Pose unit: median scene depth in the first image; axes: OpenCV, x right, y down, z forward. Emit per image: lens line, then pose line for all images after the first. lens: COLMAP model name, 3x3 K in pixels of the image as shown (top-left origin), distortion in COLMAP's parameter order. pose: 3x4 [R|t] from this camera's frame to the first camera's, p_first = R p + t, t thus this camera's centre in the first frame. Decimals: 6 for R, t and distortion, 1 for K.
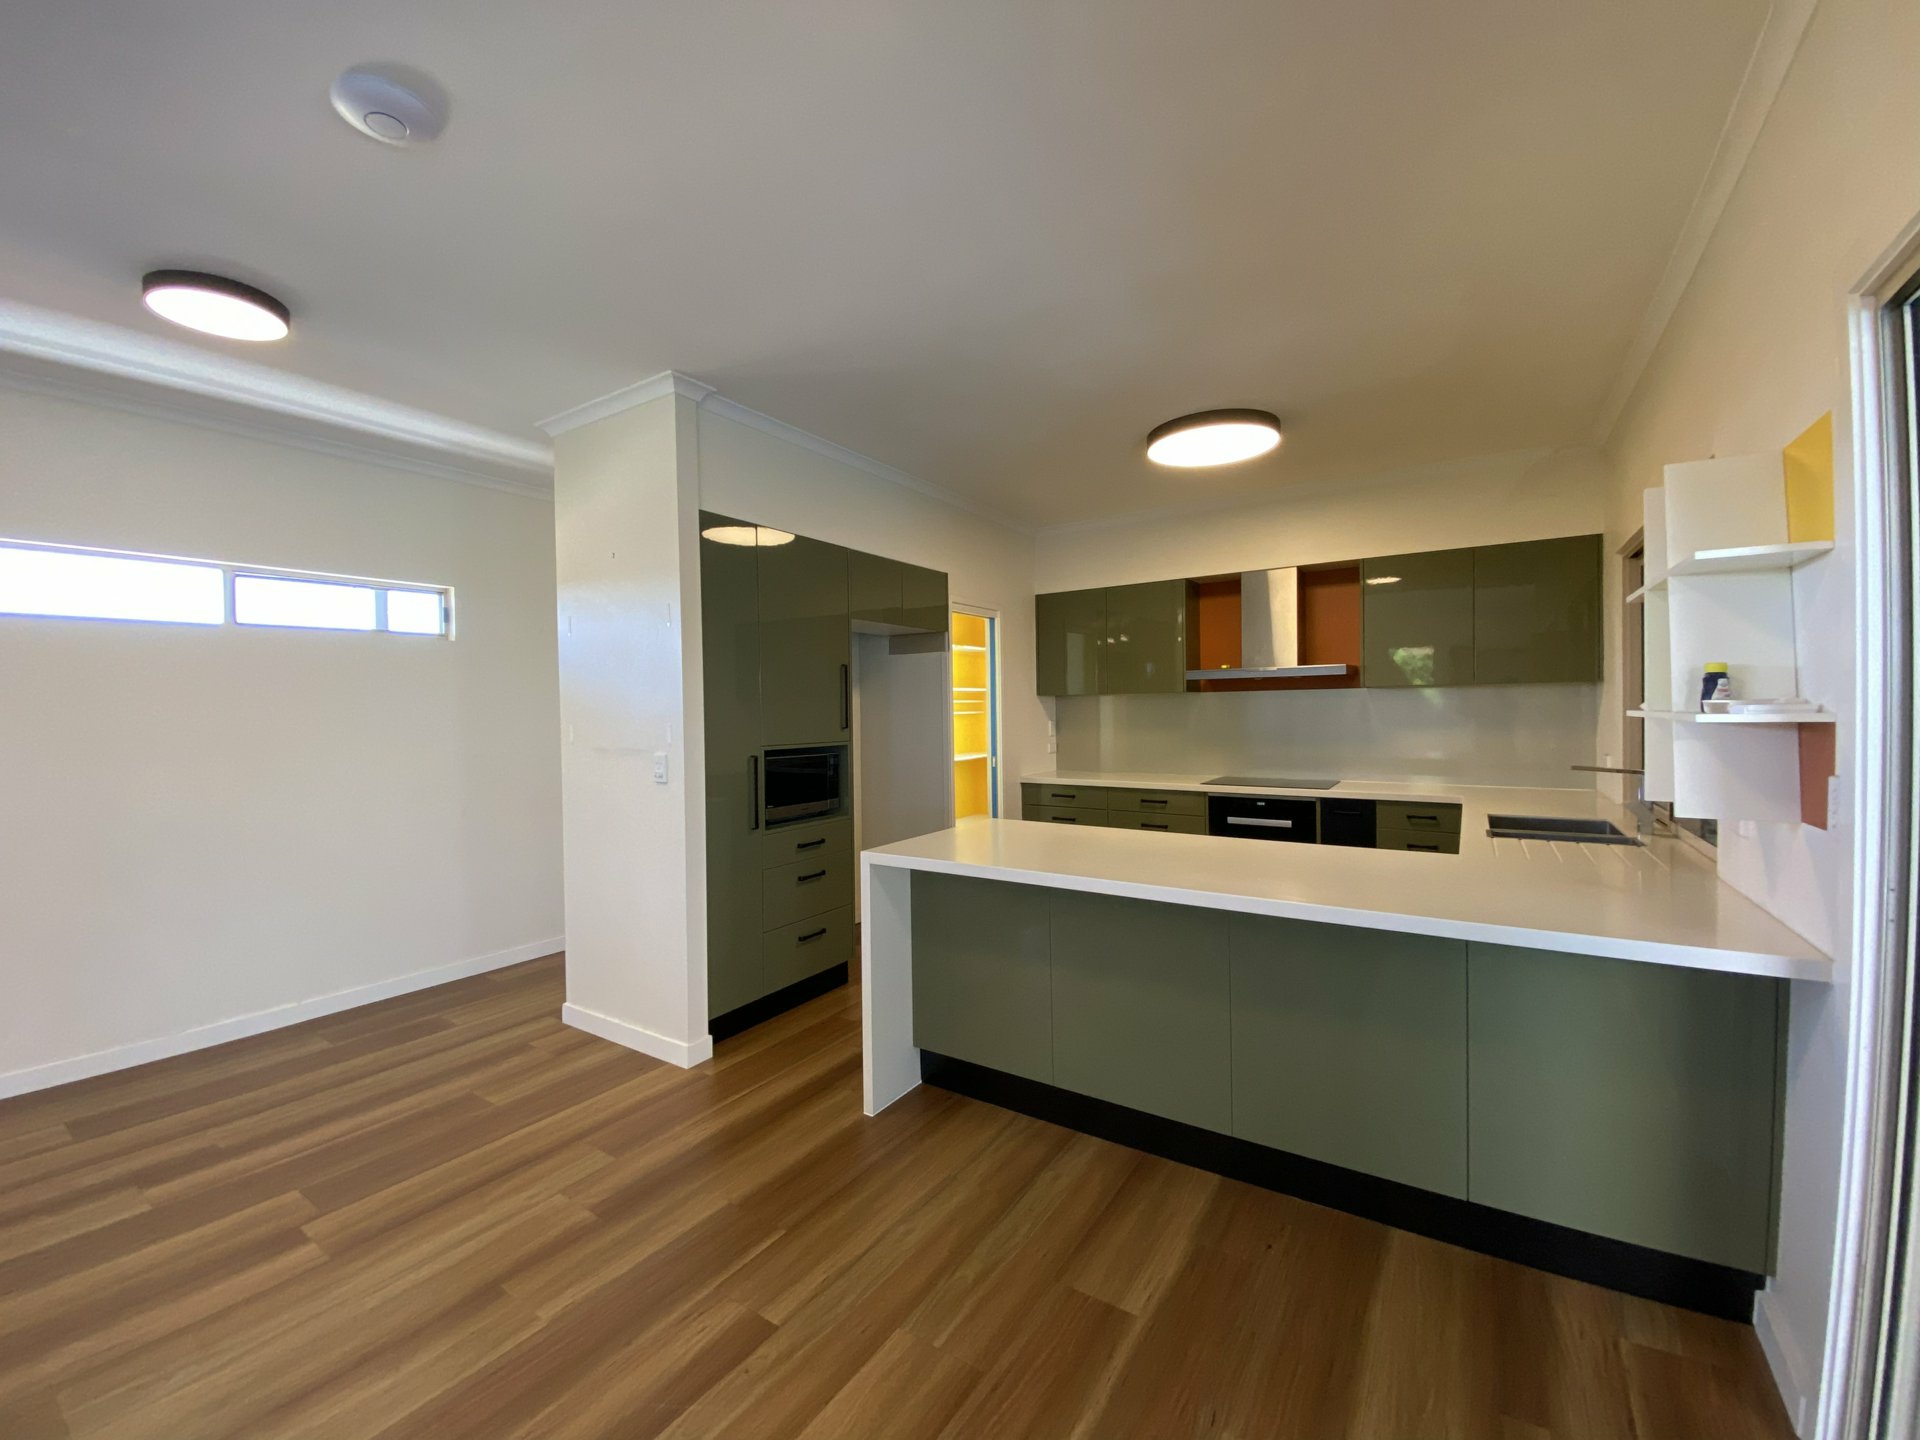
lens RADIAL K [[776.7, 0, 953.6], [0, 776.7, 724.2], [0, 0, 1]] dist [-0.019734, -0.002215]
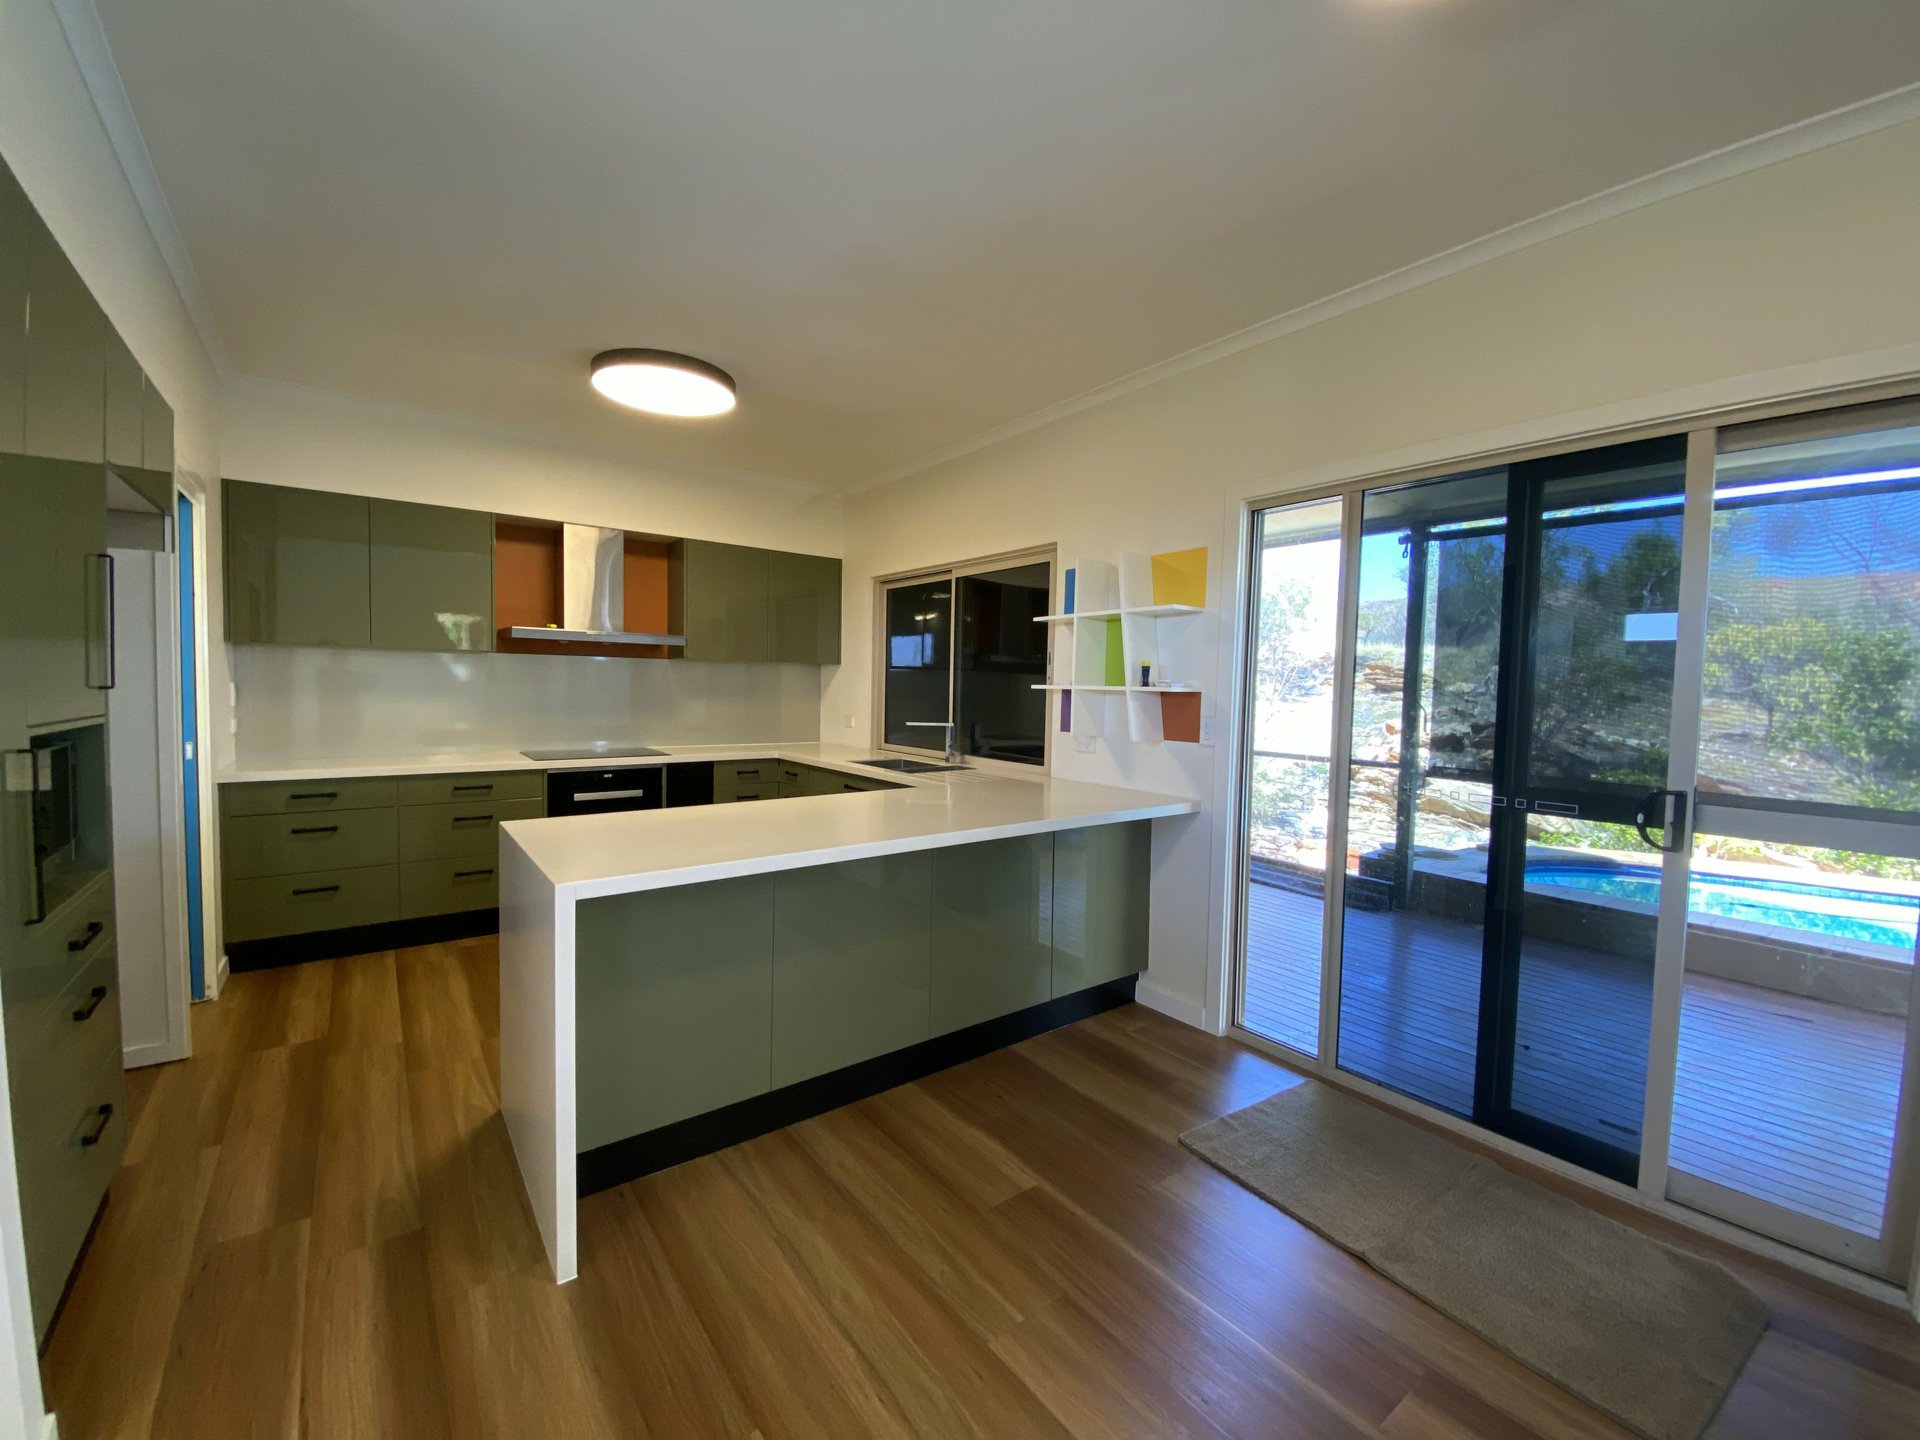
lens RADIAL K [[776.7, 0, 946.8], [0, 776.7, 719.9], [0, 0, 1]] dist [-0.019734, -0.002215]
pose [[0.327186, -0.026439, 0.944590, -0.618918], [-0.004631, 0.999552, 0.029581, 0.007396], [-0.944949, -0.014053, 0.326917, 0.499065]]
